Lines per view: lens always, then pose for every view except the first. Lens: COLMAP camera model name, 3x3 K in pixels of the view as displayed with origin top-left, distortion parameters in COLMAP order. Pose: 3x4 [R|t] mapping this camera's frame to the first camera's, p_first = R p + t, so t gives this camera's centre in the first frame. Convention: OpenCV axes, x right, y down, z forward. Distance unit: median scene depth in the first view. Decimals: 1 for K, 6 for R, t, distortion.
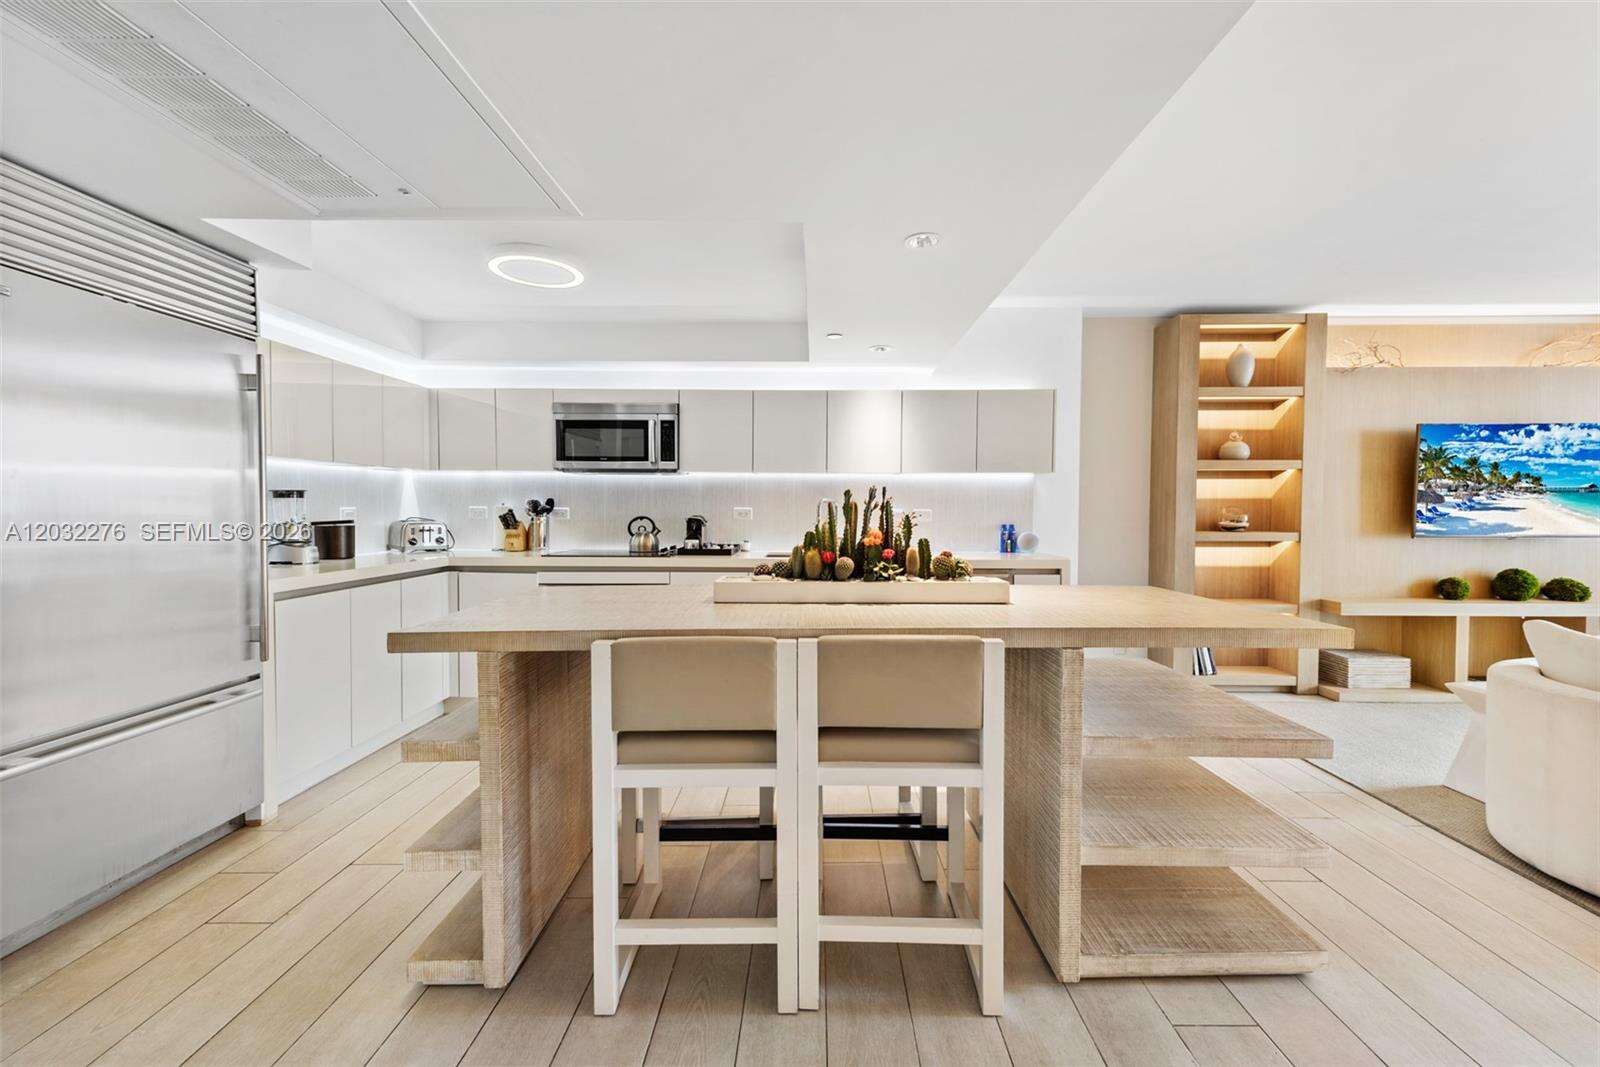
lens RADIAL K [[629.9, 0, 812.7], [0, 629.9, 525.2], [0, 0, 1]] dist [0.012428, -0.001263]
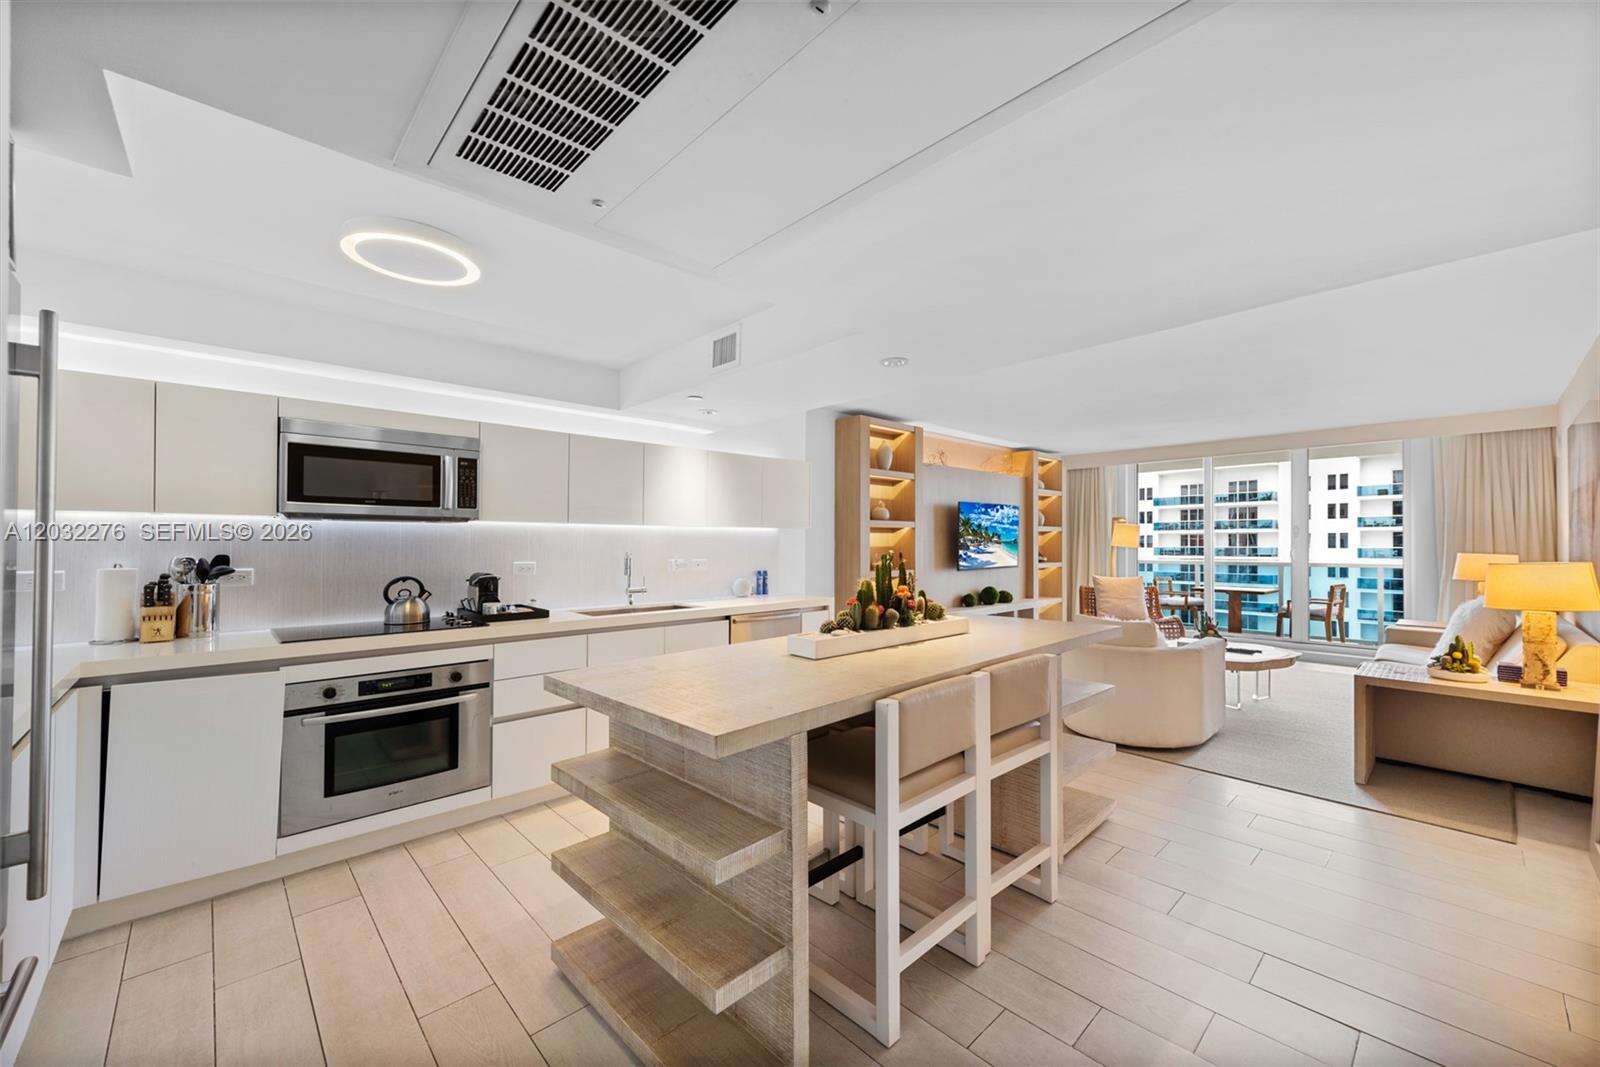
lens RADIAL K [[629.9, 0, 813.2], [0, 629.9, 535.1], [0, 0, 1]] dist [0.012428, -0.001263]
pose [[0.712265, 0.006579, 0.701880, -0.457727], [0.022464, 0.999230, -0.032162, -0.028916], [-0.701551, 0.038675, 0.711569, 0.103761]]
